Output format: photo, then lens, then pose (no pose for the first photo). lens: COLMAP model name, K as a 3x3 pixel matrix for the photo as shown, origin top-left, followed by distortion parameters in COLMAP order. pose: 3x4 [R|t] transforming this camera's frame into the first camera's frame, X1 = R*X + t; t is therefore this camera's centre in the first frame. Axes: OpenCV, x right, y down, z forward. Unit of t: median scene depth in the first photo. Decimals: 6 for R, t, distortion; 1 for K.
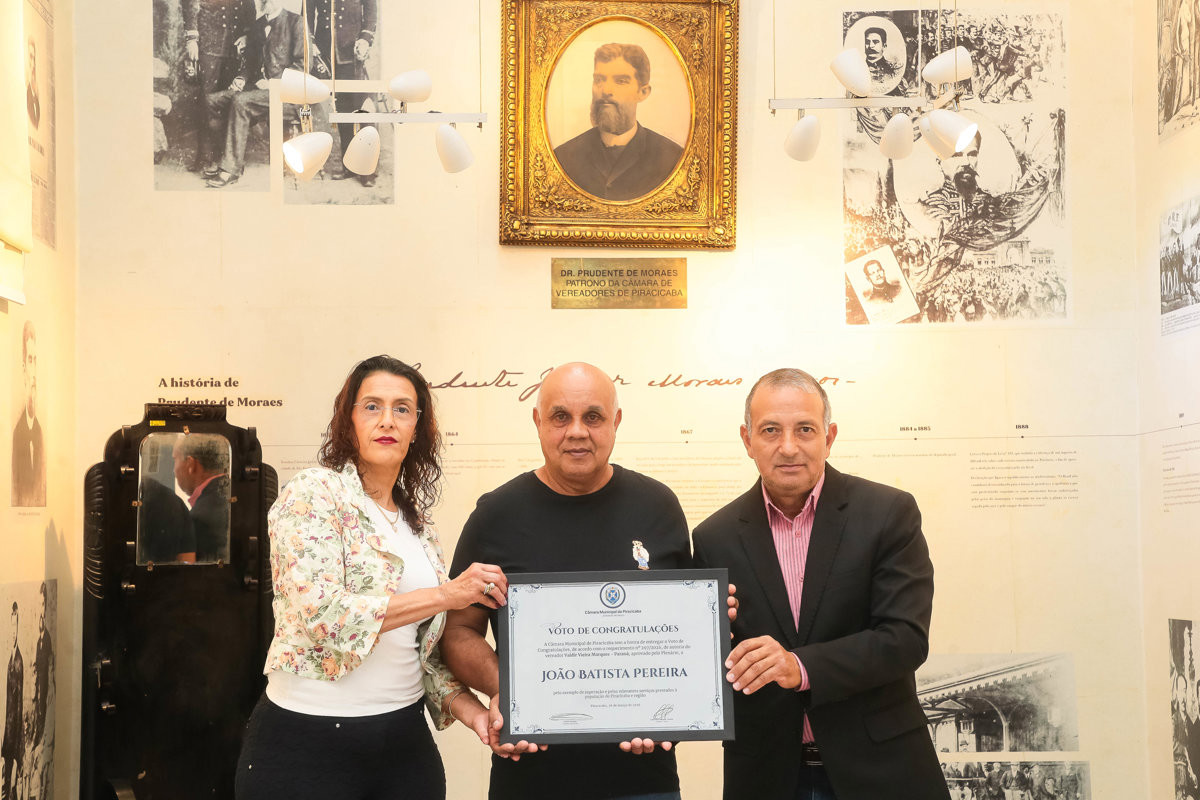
lens RADIAL K [[2258.4, 0, 612.6], [0, 2258.4, 414.2], [0, 0, 1]] dist [0.384808, 0.000000]
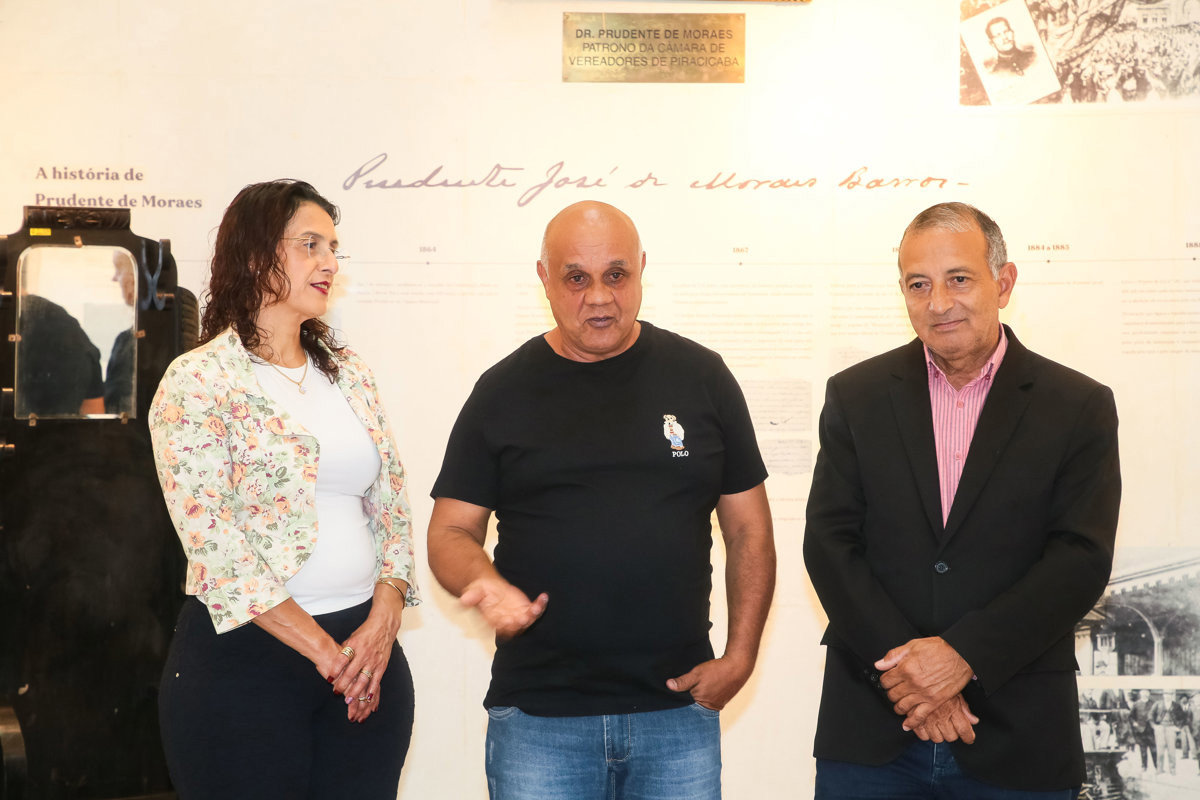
lens RADIAL K [[3921.5, 0, 608.9], [0, 3921.5, 407.1], [0, 0, 1]] dist [0.934377, 0.000000]
pose [[0.999879, 0.013703, -0.007355, -0.000618], [-0.013035, 0.996357, 0.084283, -0.049461], [0.008483, -0.084177, 0.996415, -0.302402]]
